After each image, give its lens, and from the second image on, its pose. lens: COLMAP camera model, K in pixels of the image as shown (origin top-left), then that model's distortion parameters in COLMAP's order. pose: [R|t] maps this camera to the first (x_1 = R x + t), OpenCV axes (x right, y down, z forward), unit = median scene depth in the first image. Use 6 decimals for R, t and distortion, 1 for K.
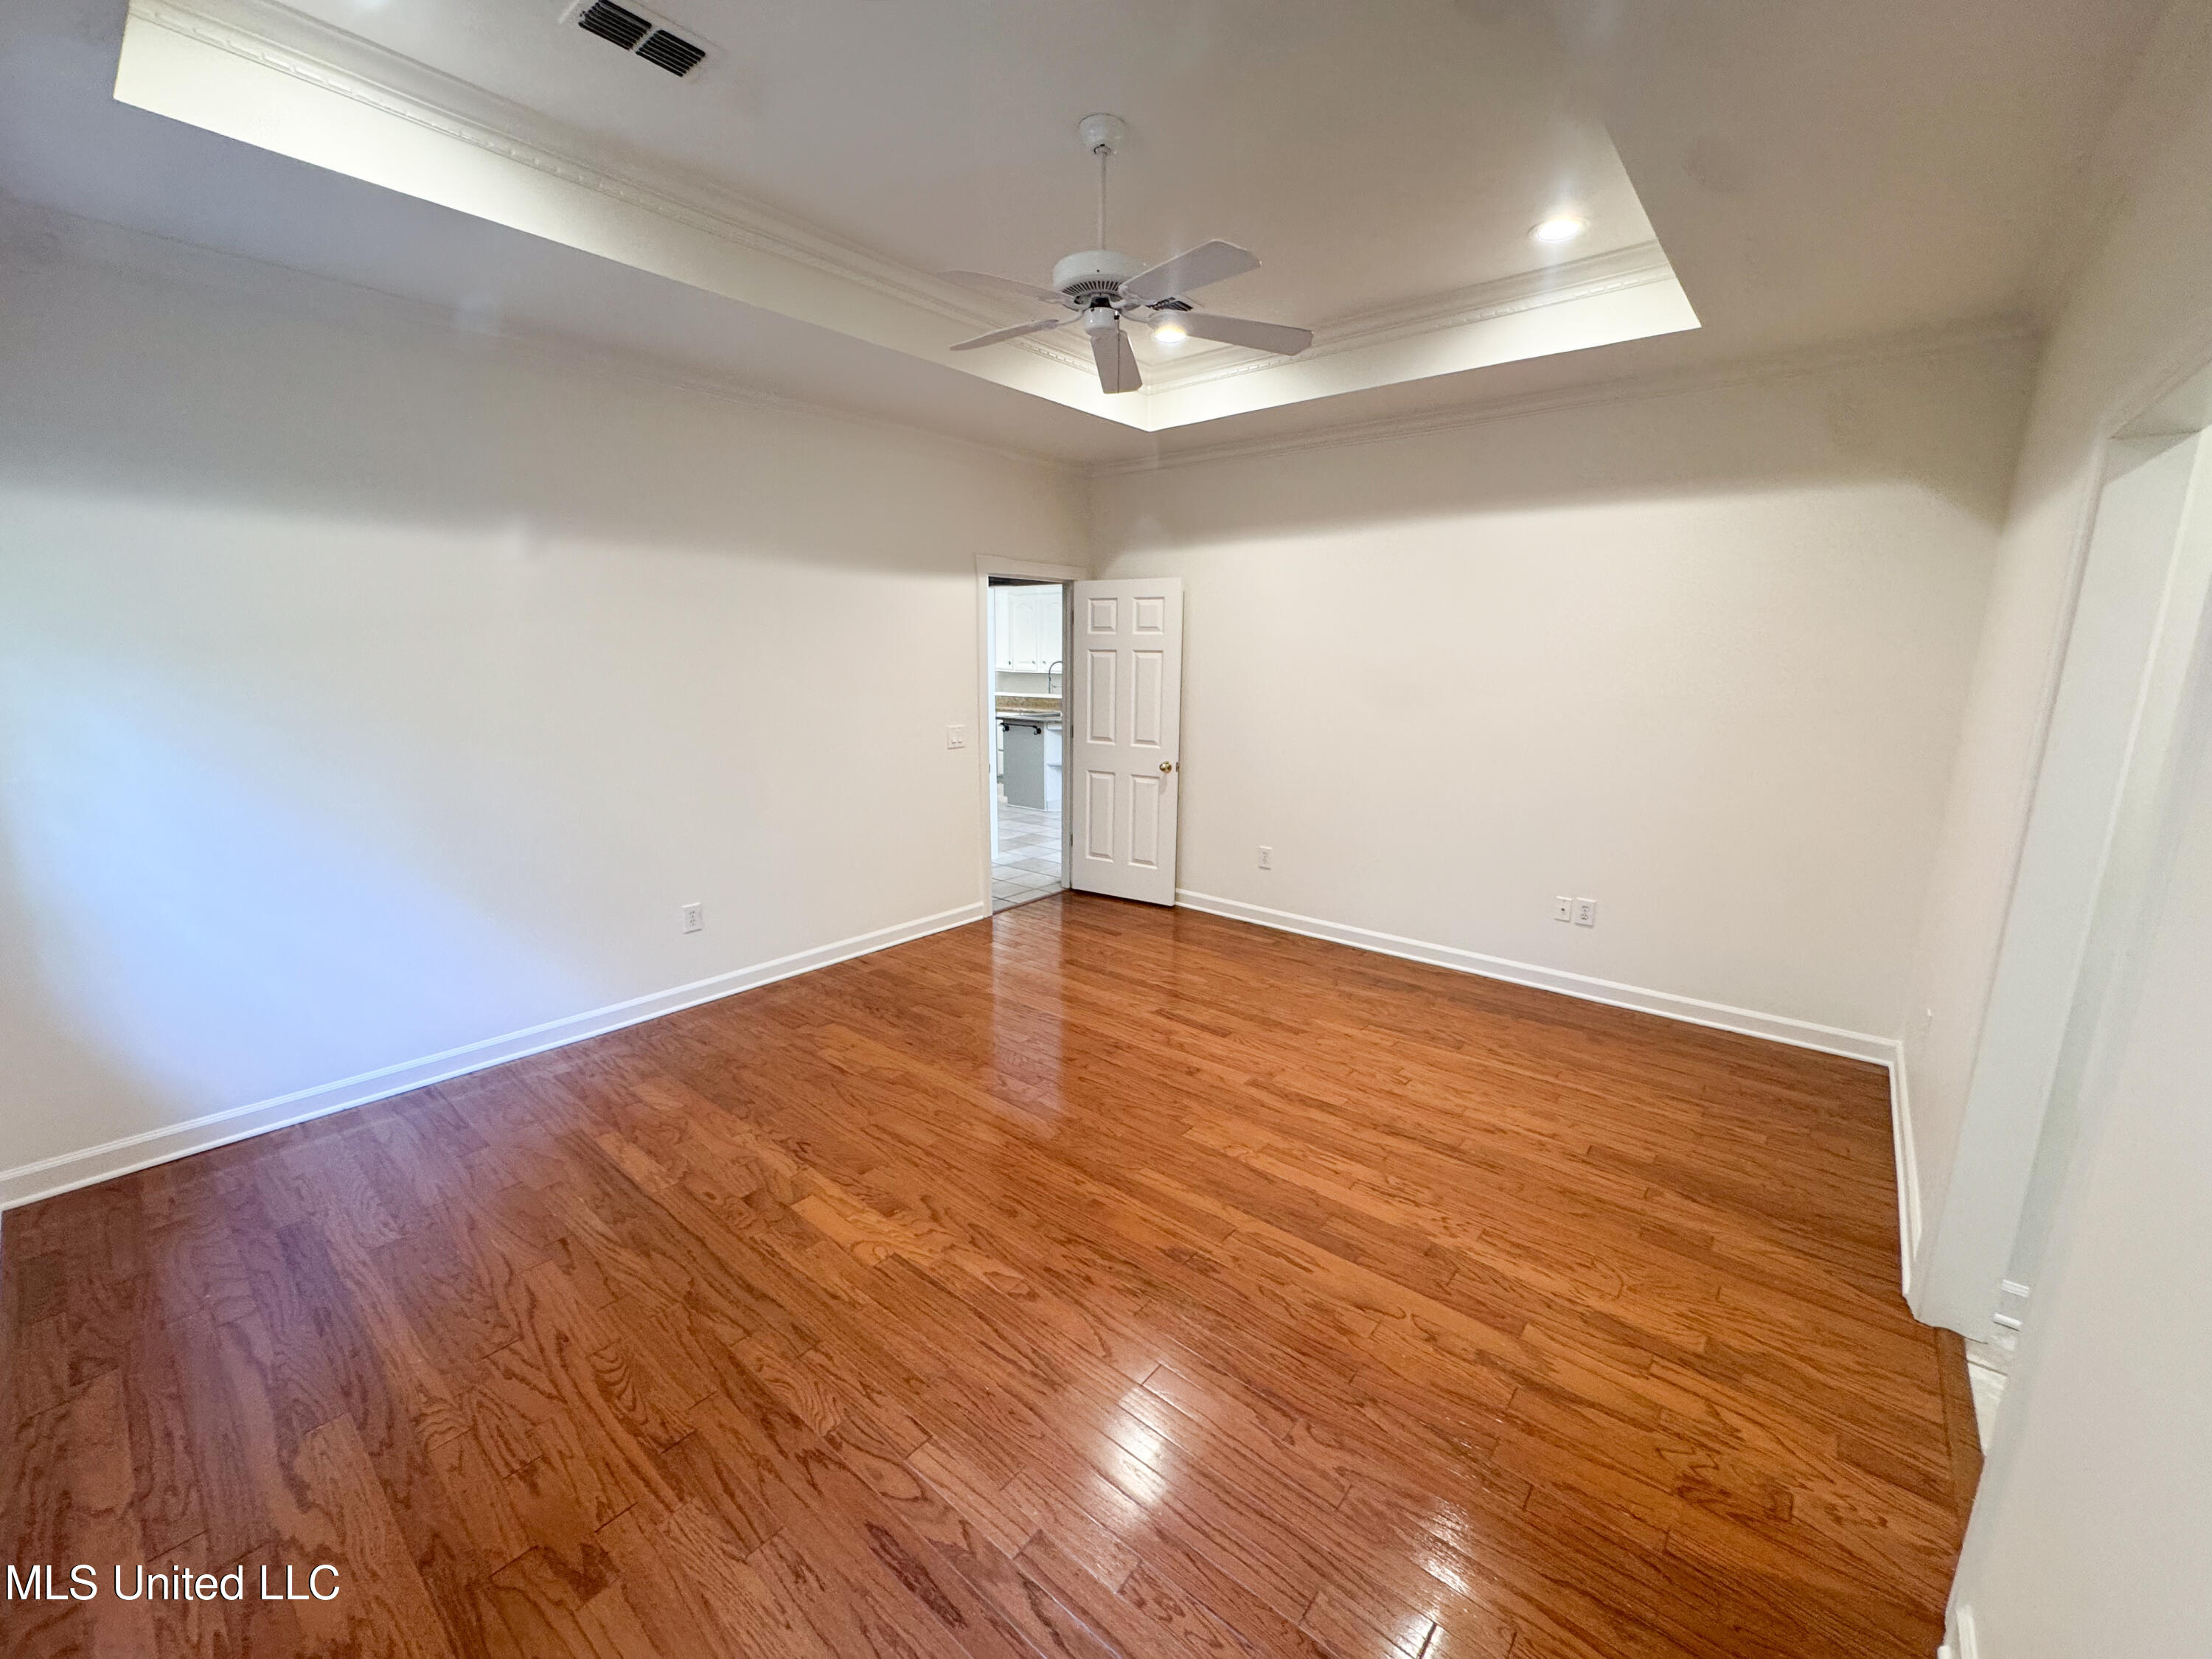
lens RADIAL K [[887.3, 0, 1104.4], [0, 887.3, 828.3], [0, 0, 1]] dist [-0.002337, -0.000041]
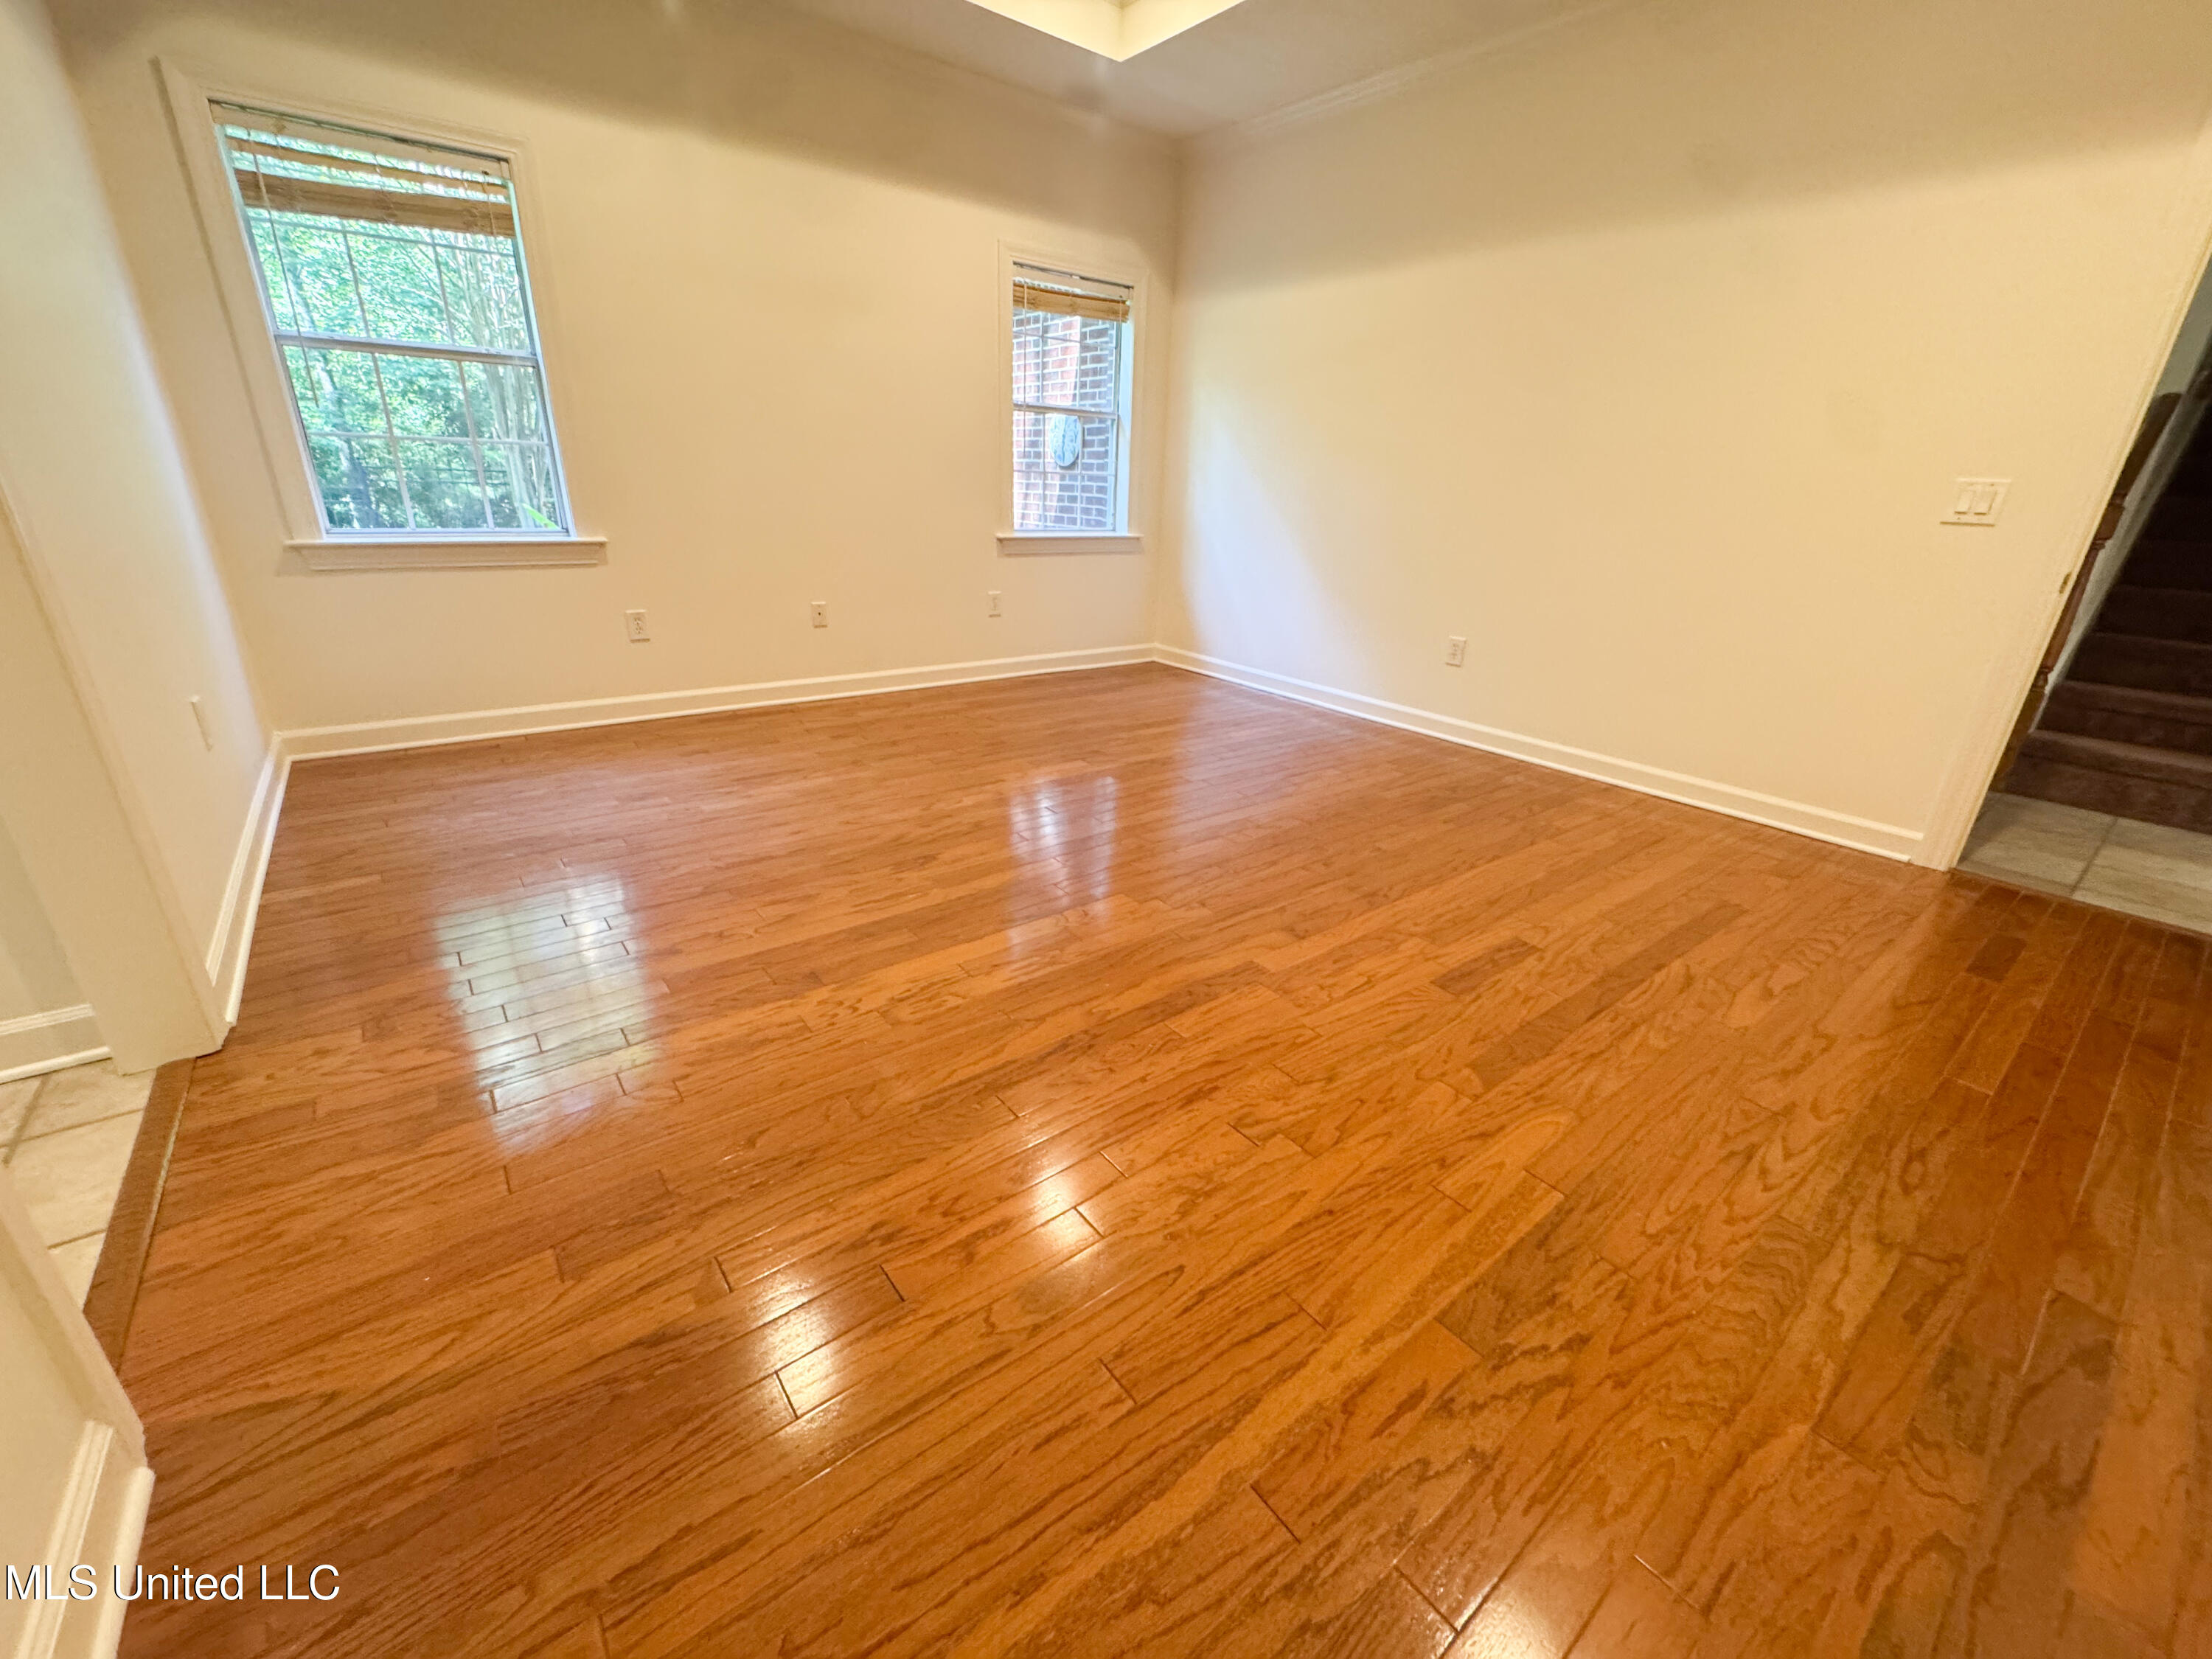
lens RADIAL K [[887.3, 0, 1104.0], [0, 887.3, 825.5], [0, 0, 1]] dist [-0.002337, -0.000041]
pose [[-0.212681, 0.339742, -0.916156, 0.704908], [-0.230343, 0.893750, 0.384907, -0.021598], [0.949583, 0.292893, -0.111826, 0.901930]]
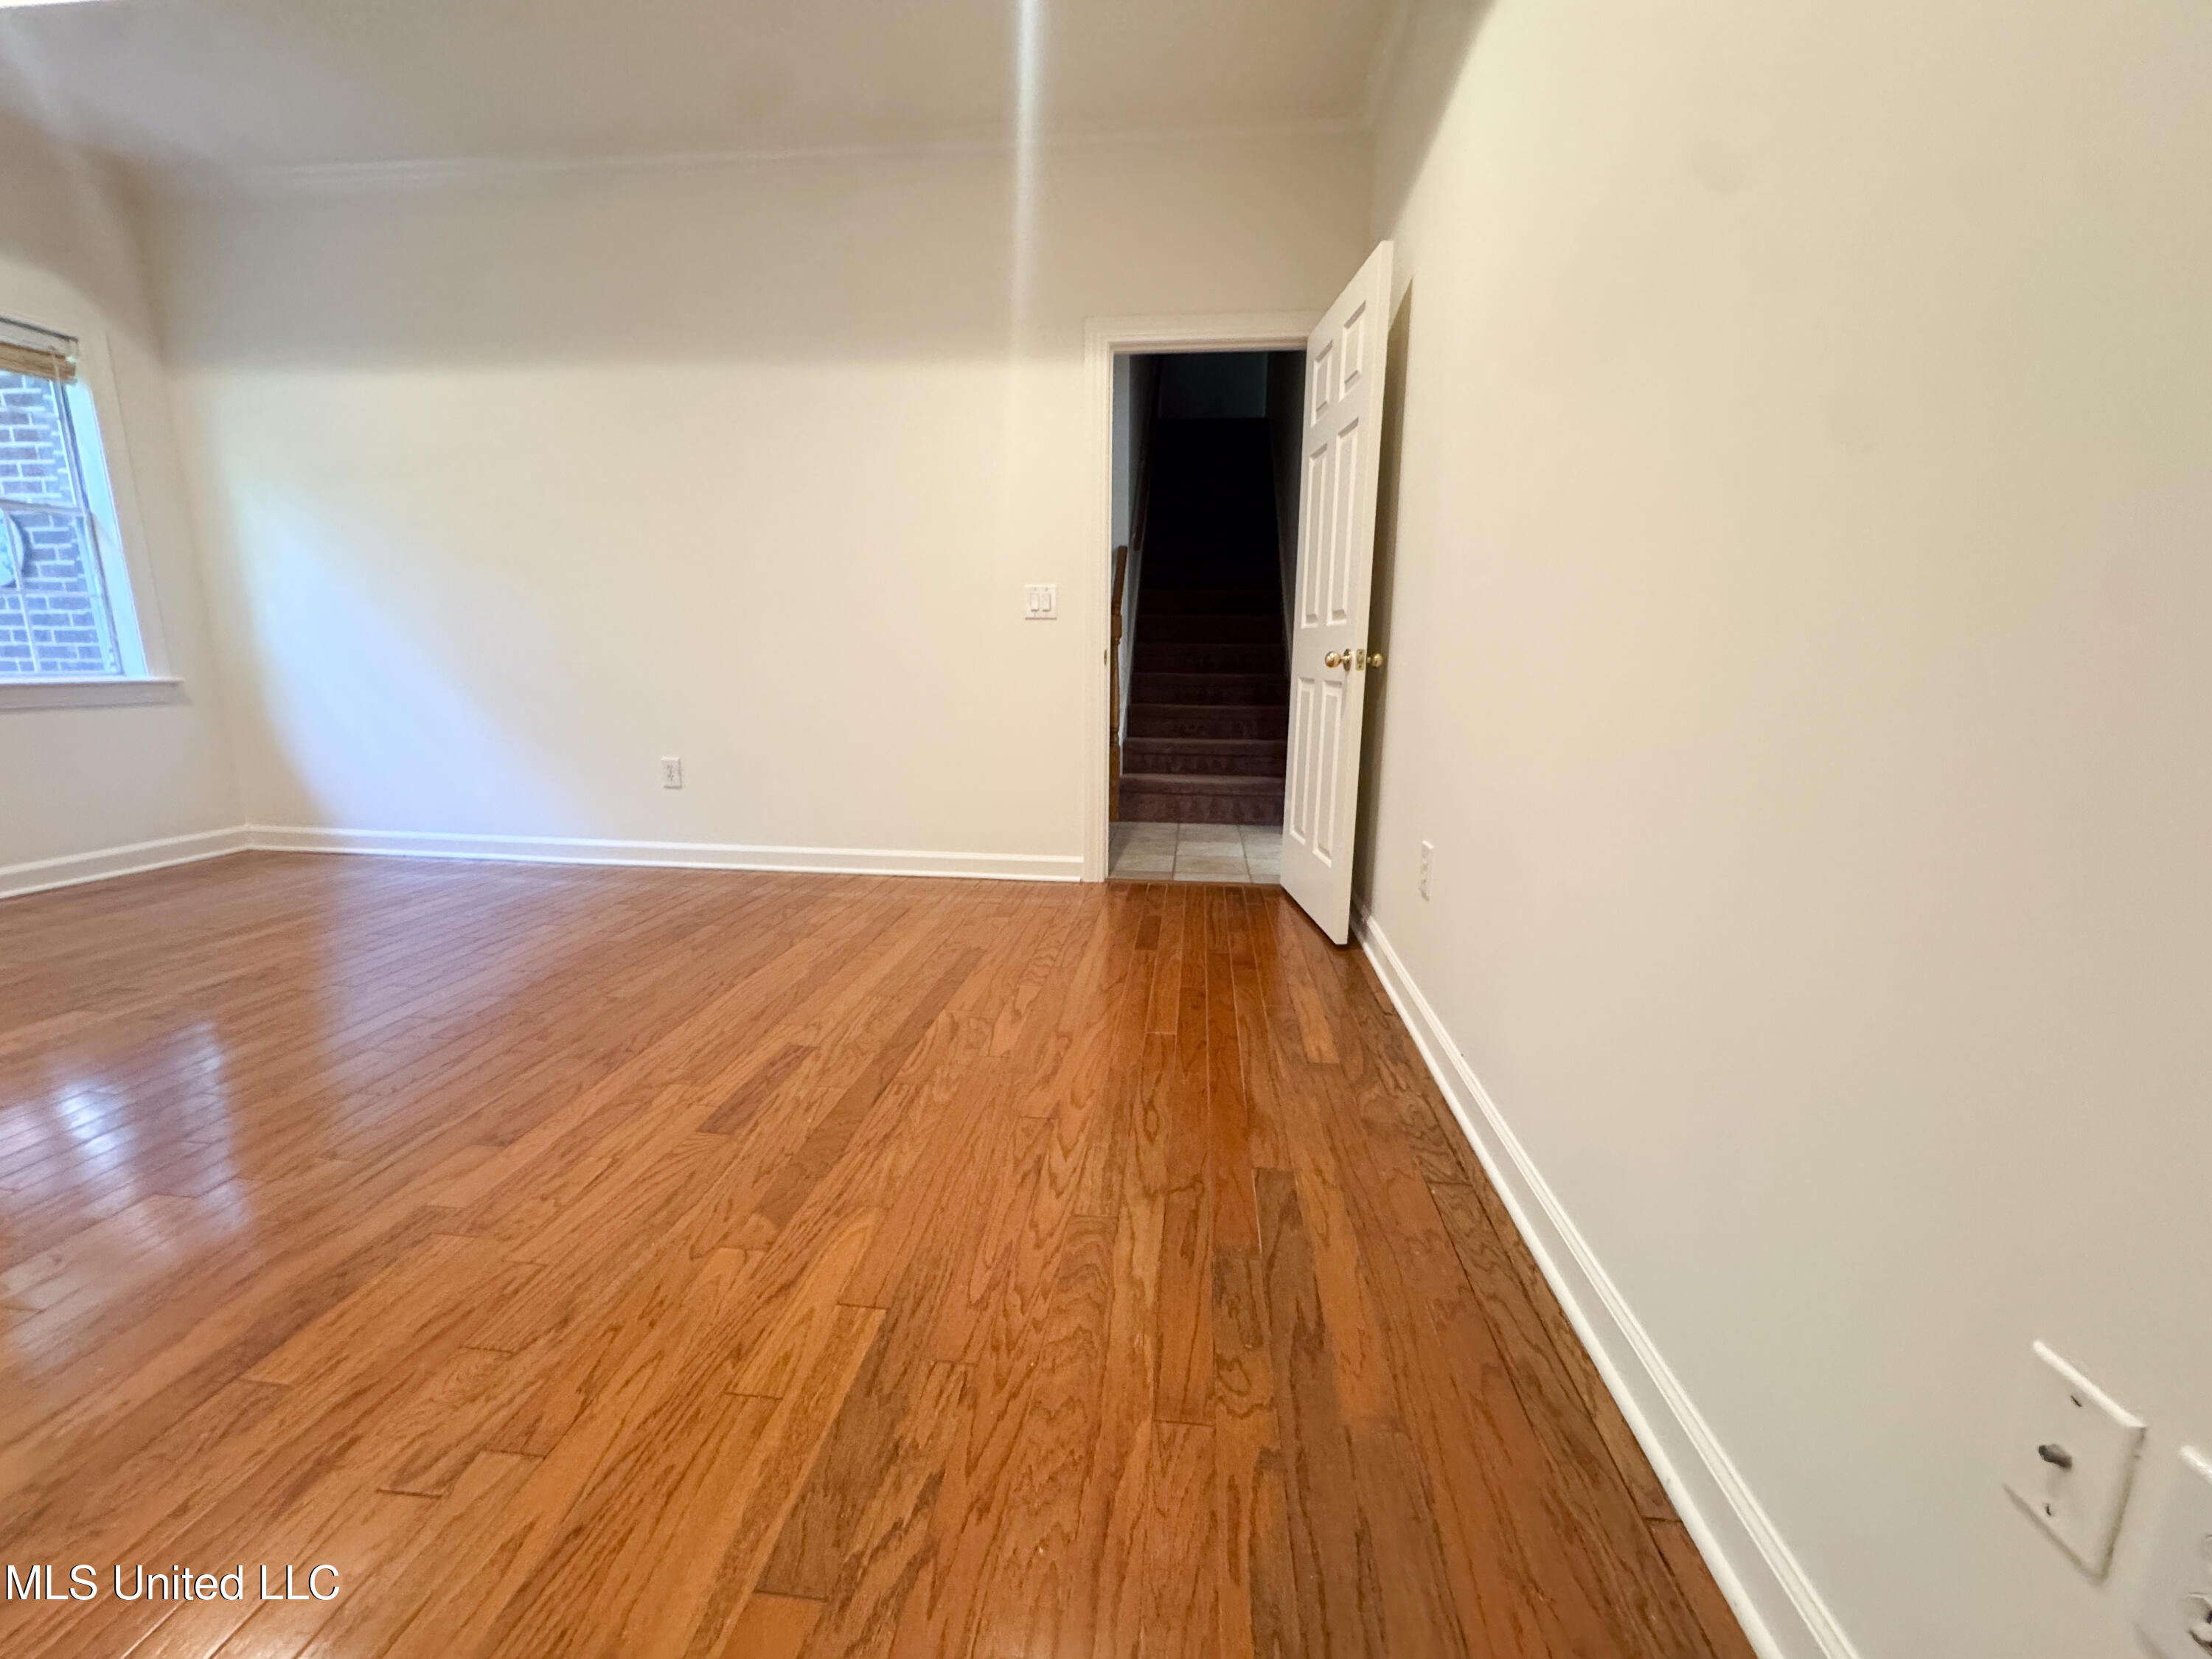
lens RADIAL K [[887.3, 0, 1102.8], [0, 887.3, 829.0], [0, 0, 1]] dist [-0.002337, -0.000041]
pose [[0.553643, 0.155023, -0.818197, 0.641719], [-0.169652, 0.982912, 0.071434, 0.017228], [0.815290, 0.099260, 0.570483, 0.963232]]
